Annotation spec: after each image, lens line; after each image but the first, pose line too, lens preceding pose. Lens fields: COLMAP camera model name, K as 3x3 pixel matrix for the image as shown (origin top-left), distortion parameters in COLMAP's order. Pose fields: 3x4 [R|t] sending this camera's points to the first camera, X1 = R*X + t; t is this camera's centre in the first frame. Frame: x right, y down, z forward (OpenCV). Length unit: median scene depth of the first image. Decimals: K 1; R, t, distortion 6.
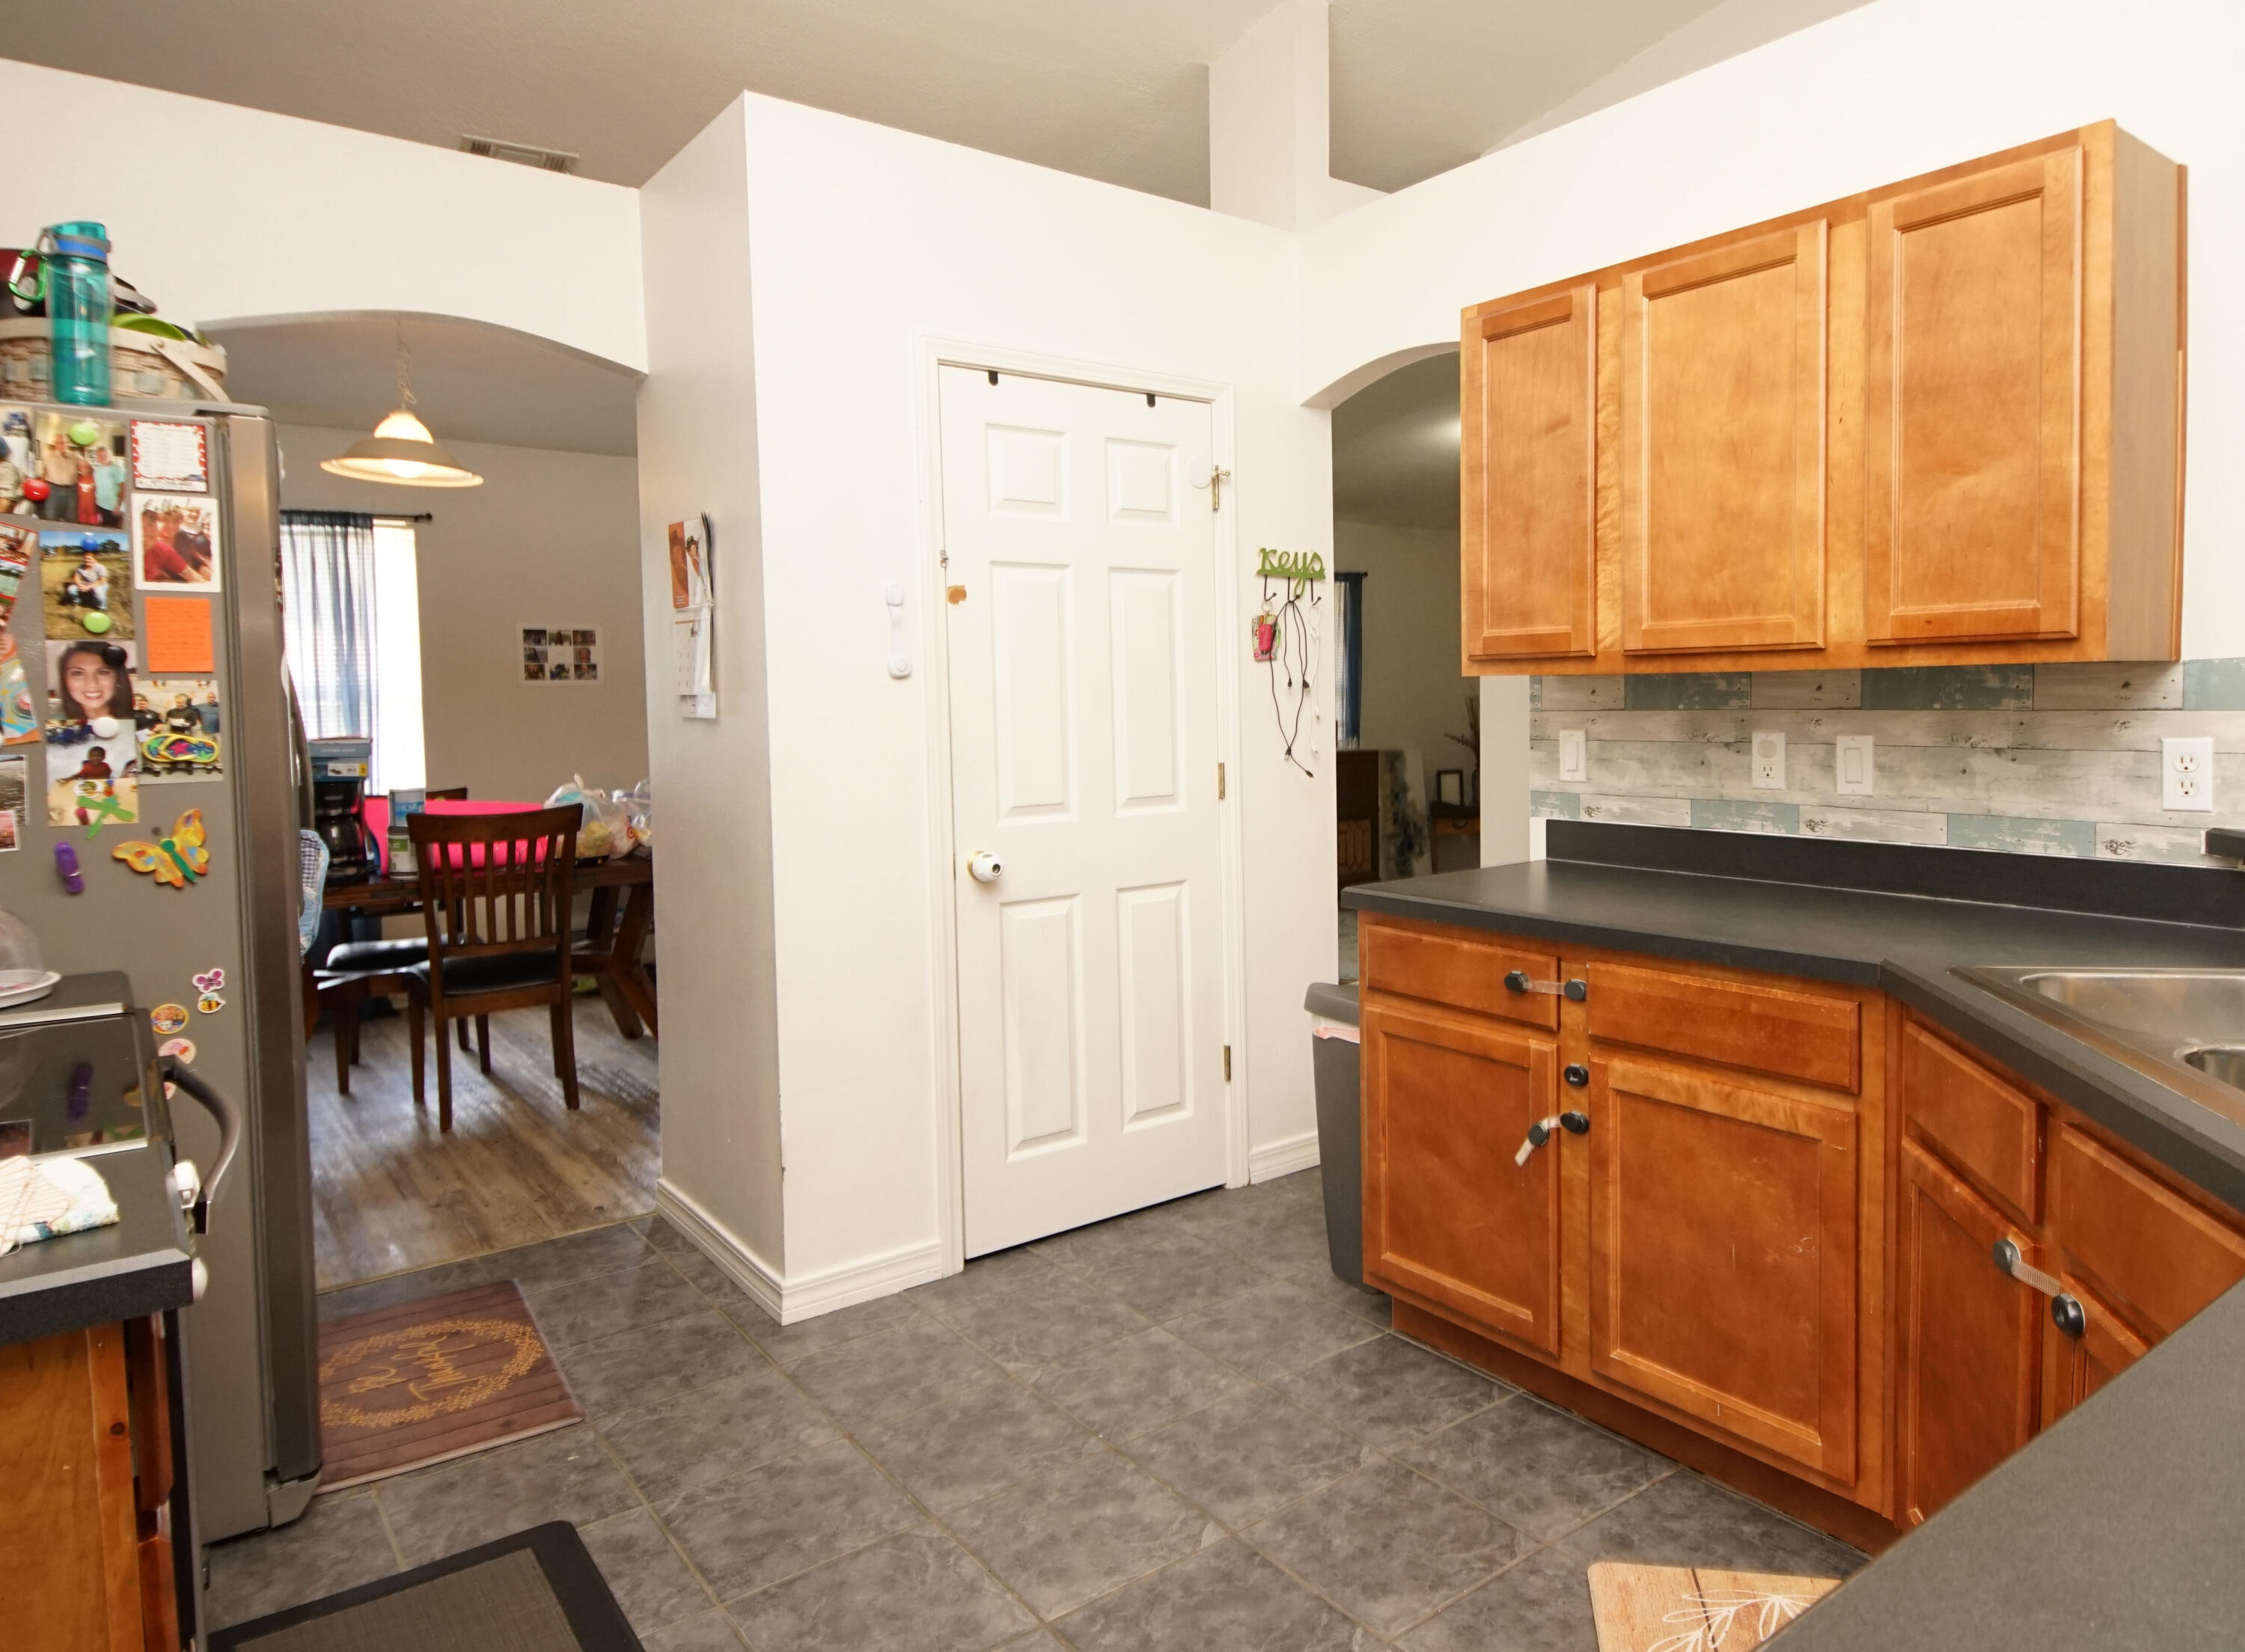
lens RADIAL K [[1416.7, 0, 1284.2], [0, 1416.7, 783.8], [0, 0, 1]] dist [-0.005713, -0.004722]
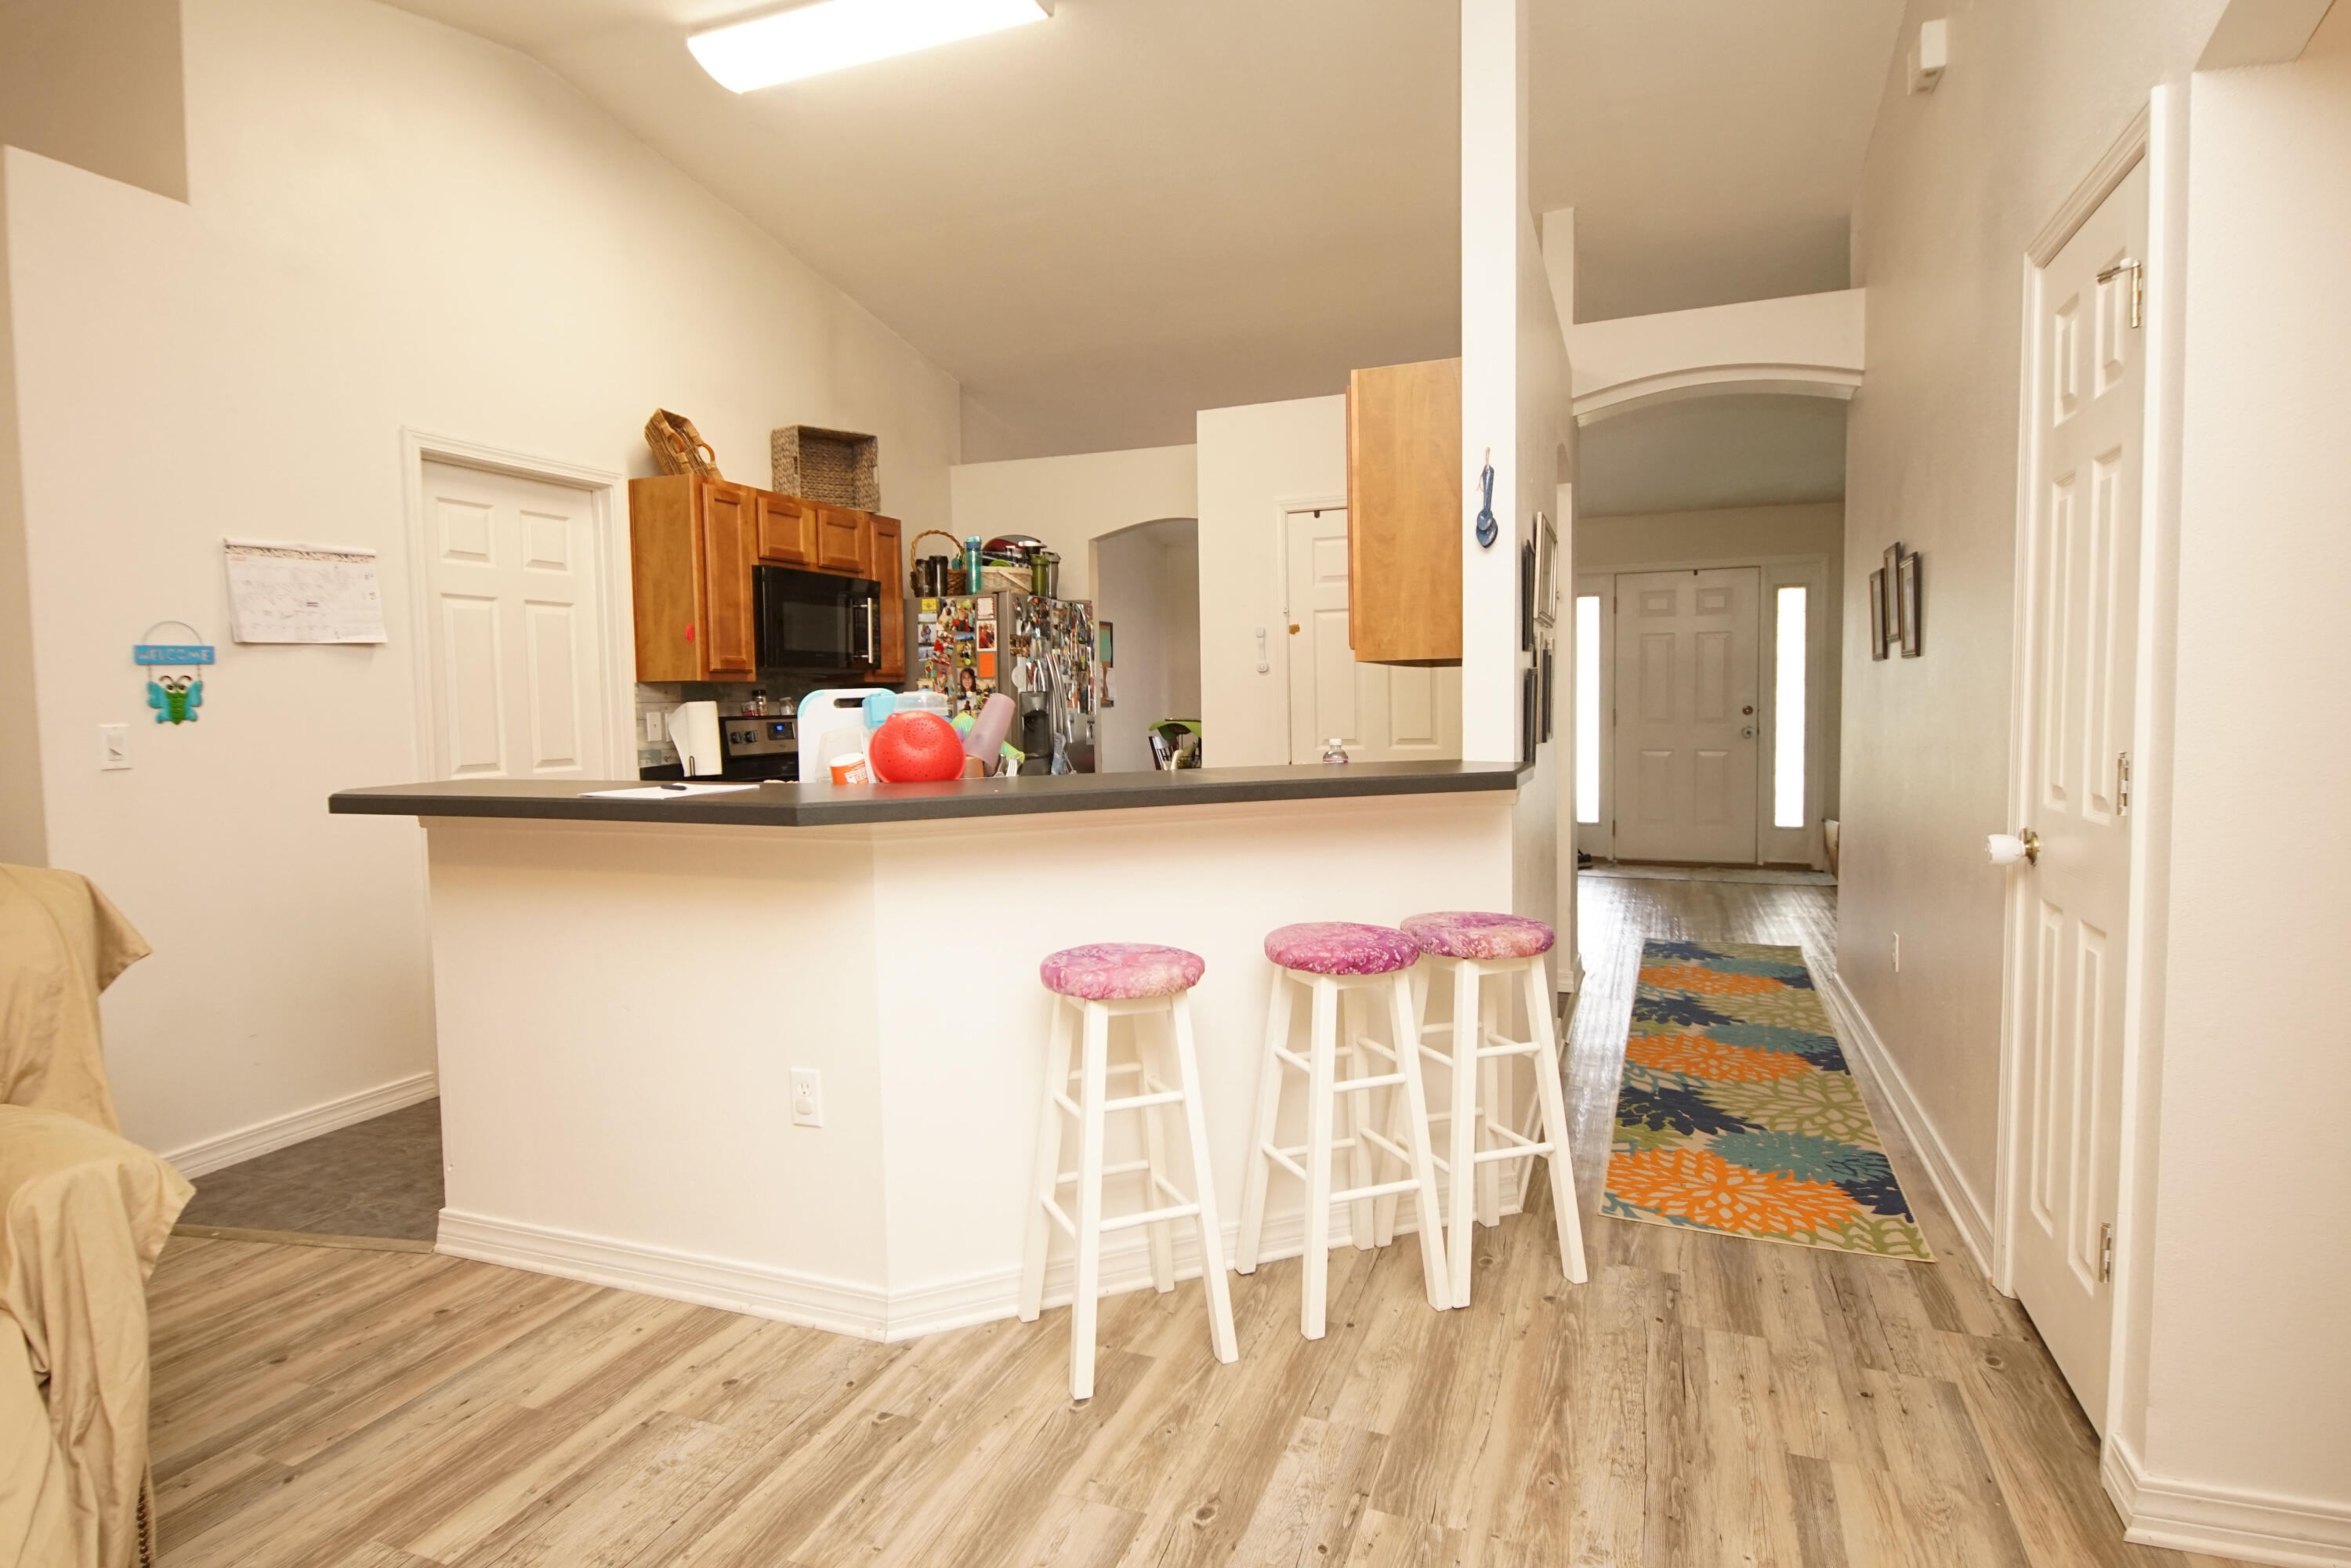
lens RADIAL K [[1253.6, 0, 1155.8], [0, 1253.6, 766.5], [0, 0, 1]] dist [0.024458, -0.020793]
pose [[0.466223, 0.051643, -0.883159, 1.719591], [-0.042414, 0.998452, 0.035994, 0.002434], [0.883650, 0.020677, 0.467691, 0.033397]]
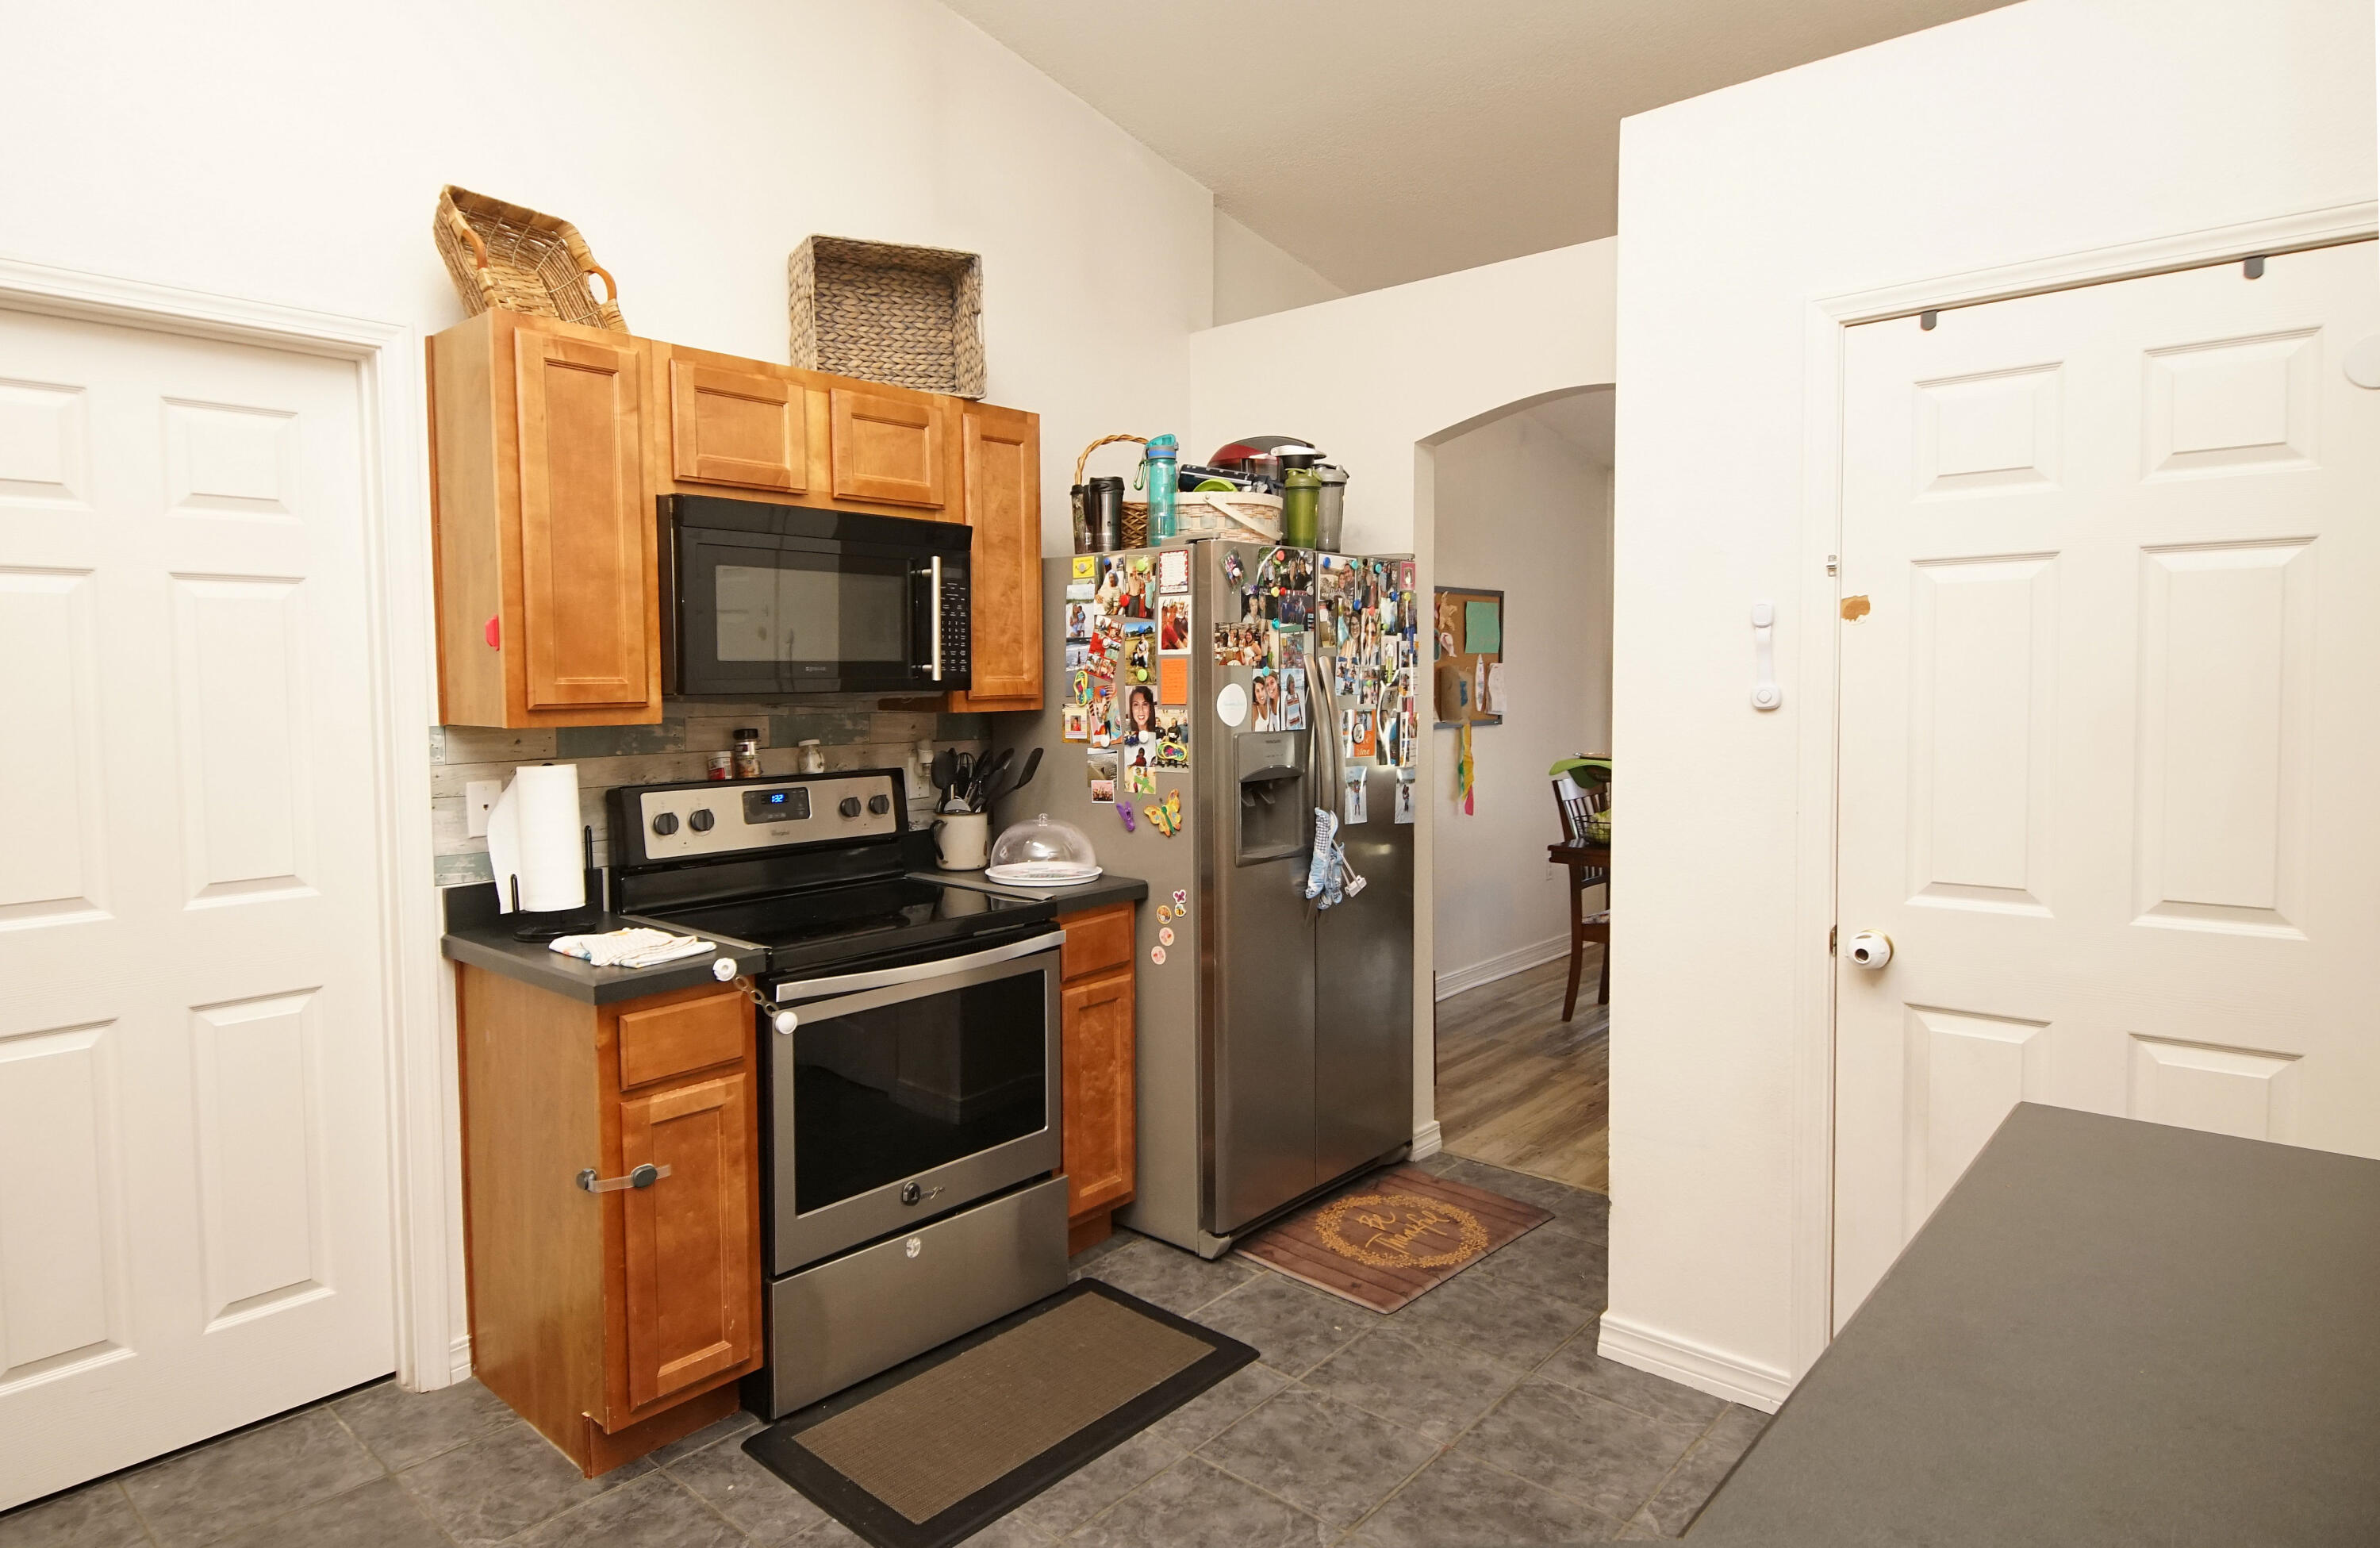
lens RADIAL K [[1337.6, 0, 1108.7], [0, 1337.6, 755.0], [0, 0, 1]] dist [0.008545, -0.002296]
pose [[0.114204, 0.068700, -0.991079, 0.682622], [-0.054357, 0.996544, 0.062815, -0.105746], [0.991969, 0.046698, 0.117544, 0.693569]]
